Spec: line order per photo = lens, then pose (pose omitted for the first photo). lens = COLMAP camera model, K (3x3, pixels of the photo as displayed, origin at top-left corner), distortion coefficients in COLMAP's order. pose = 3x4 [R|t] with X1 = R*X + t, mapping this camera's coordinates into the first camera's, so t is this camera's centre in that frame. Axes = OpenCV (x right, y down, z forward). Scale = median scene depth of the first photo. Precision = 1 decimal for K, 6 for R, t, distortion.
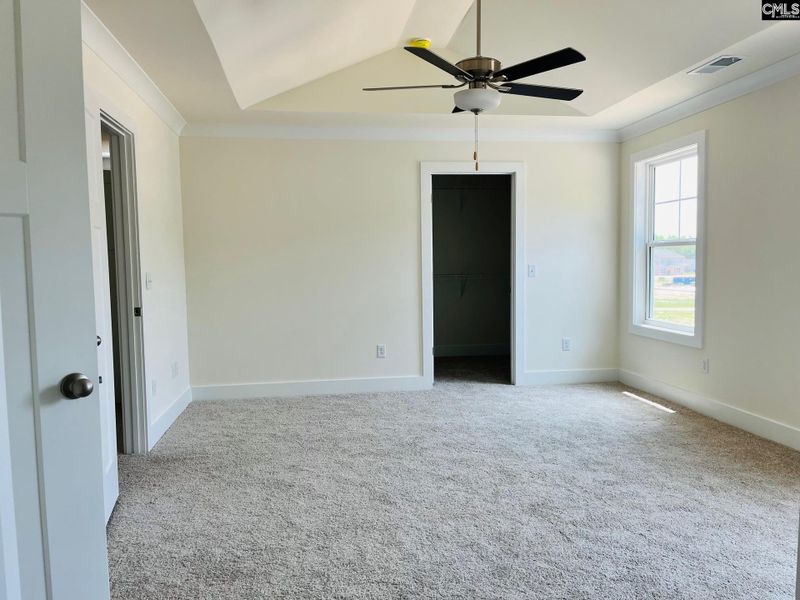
lens RADIAL K [[604.8, 0, 404.5], [0, 604.8, 301.6], [0, 0, 1]] dist [0.068558, -0.099159]
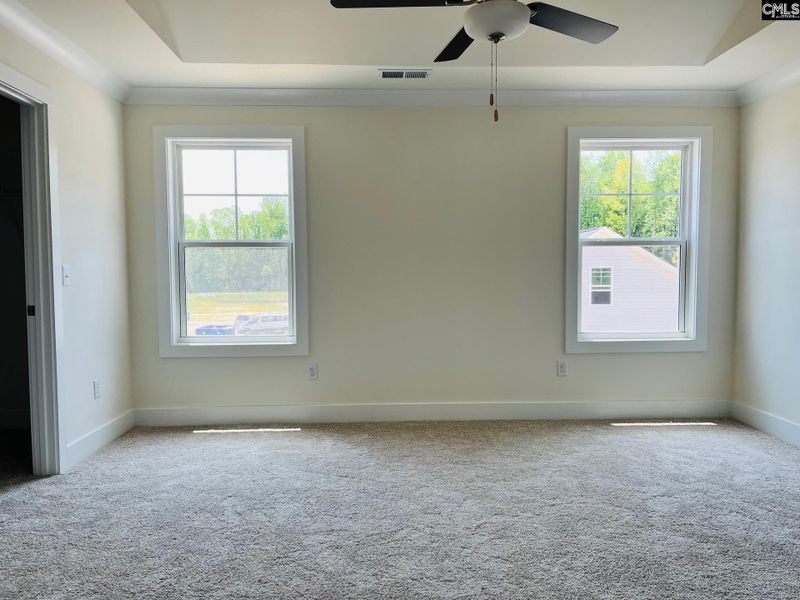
lens RADIAL K [[604.8, 0, 404.5], [0, 604.8, 301.6], [0, 0, 1]] dist [0.068558, -0.099159]
pose [[0.120581, -0.040641, 0.991871, -0.427502], [0.075534, 0.996641, 0.031654, -0.024773], [-0.989826, 0.071103, 0.123245, 0.716768]]
